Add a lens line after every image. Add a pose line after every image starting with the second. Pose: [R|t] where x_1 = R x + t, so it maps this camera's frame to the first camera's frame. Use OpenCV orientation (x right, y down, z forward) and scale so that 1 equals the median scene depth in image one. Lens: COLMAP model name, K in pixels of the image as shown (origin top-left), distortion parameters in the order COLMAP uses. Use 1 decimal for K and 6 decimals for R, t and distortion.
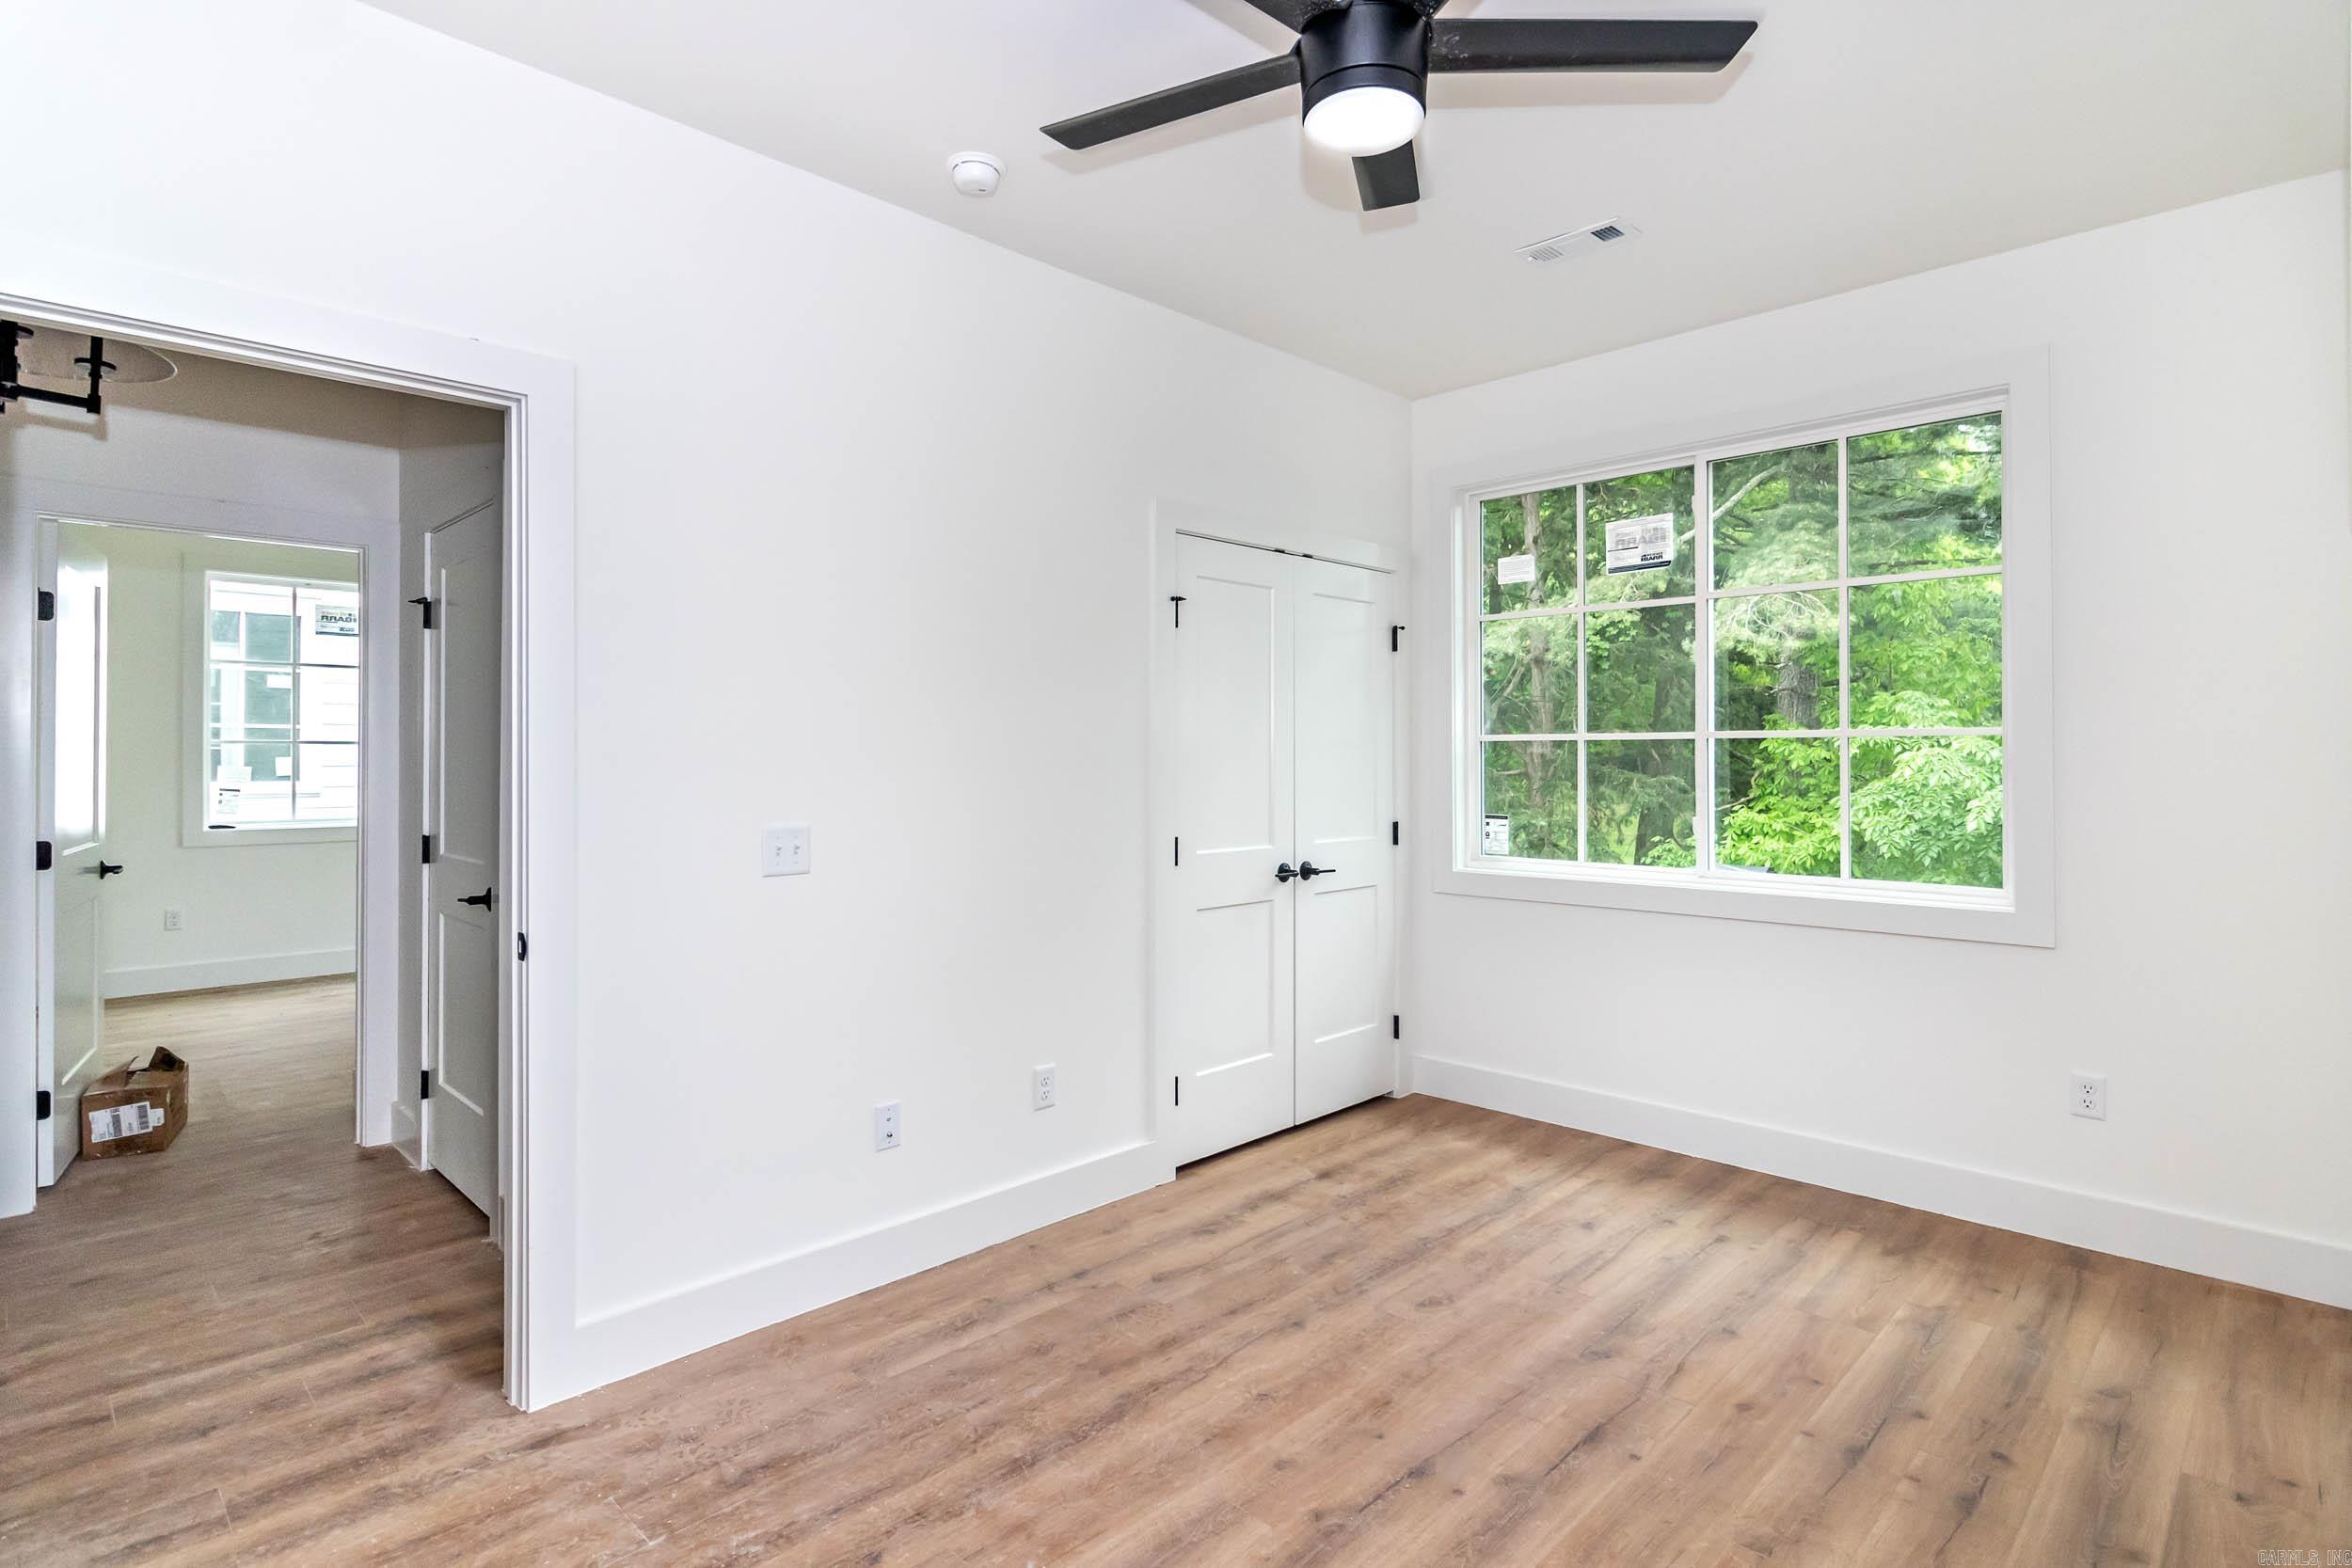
lens RADIAL K [[1193.4, 0, 1183.7], [0, 1193.4, 762.4], [0, 0, 1]] dist [0.010940, 0.000337]
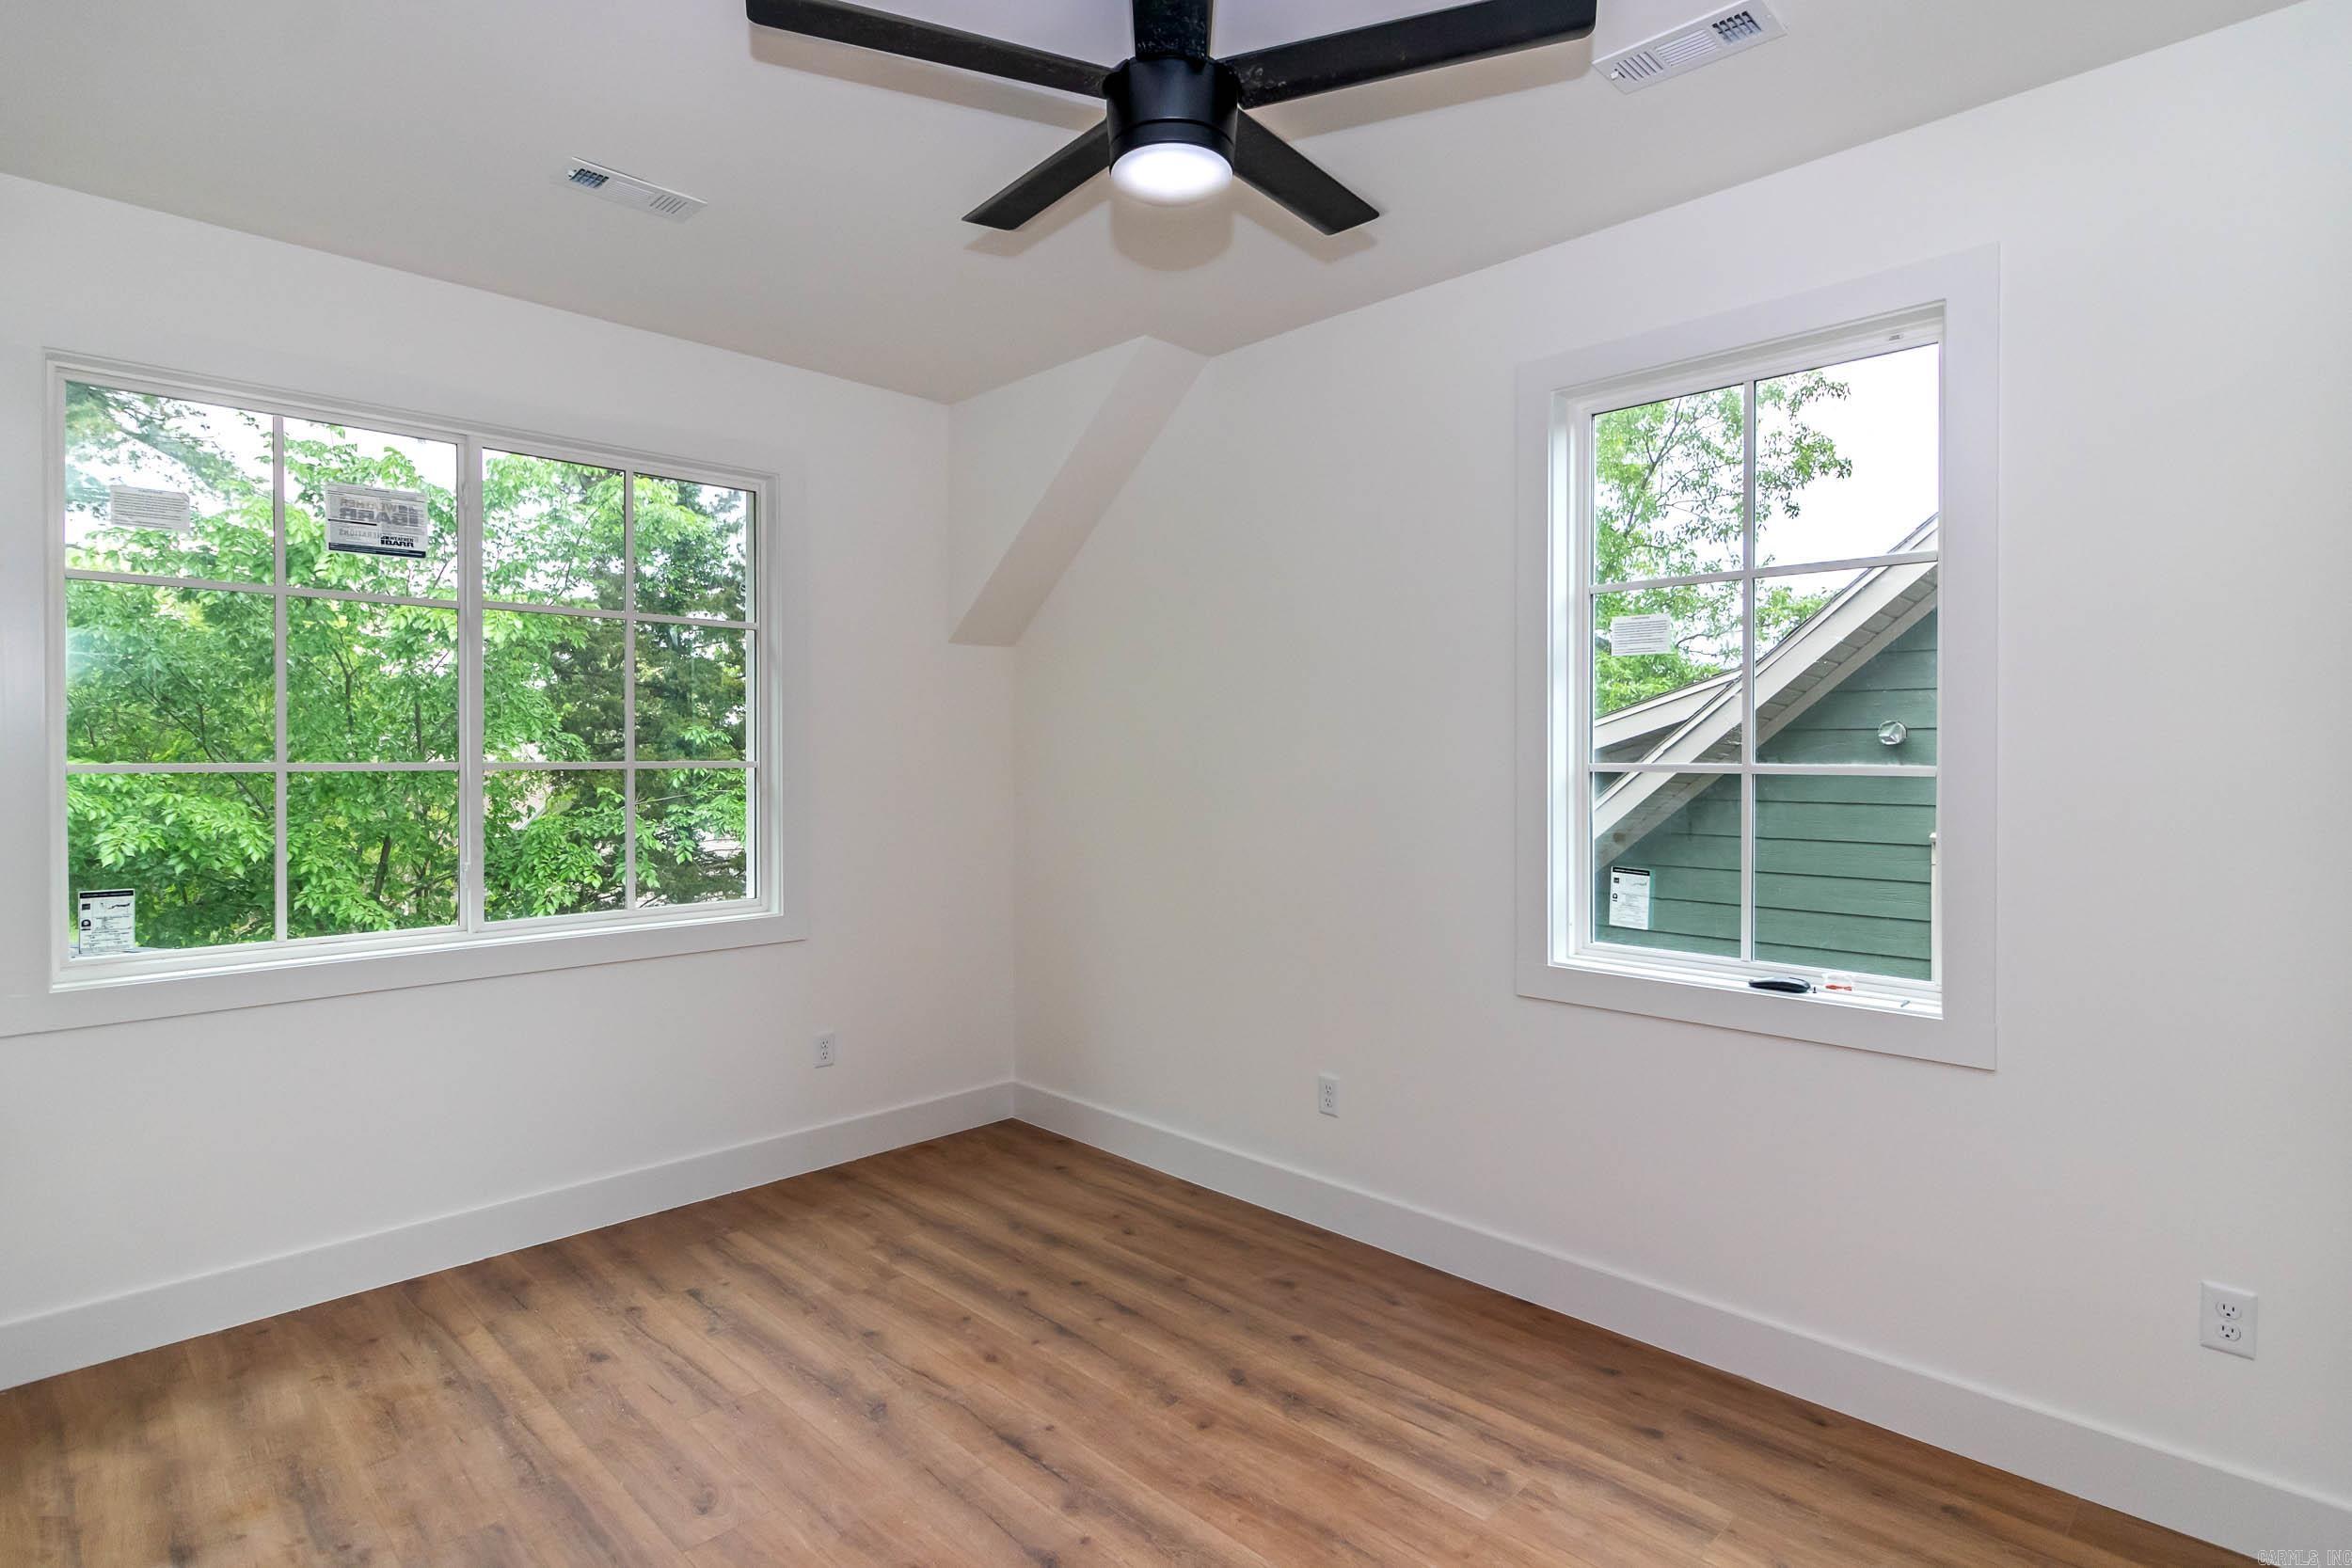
lens RADIAL K [[1193.4, 0, 1179.6], [0, 1193.4, 774.0], [0, 0, 1]] dist [0.010940, 0.000337]
pose [[0.012319, -0.017496, 0.999771, -0.523756], [0.003692, 0.999841, 0.017452, -0.037372], [-0.999917, 0.003476, 0.012382, 0.617174]]
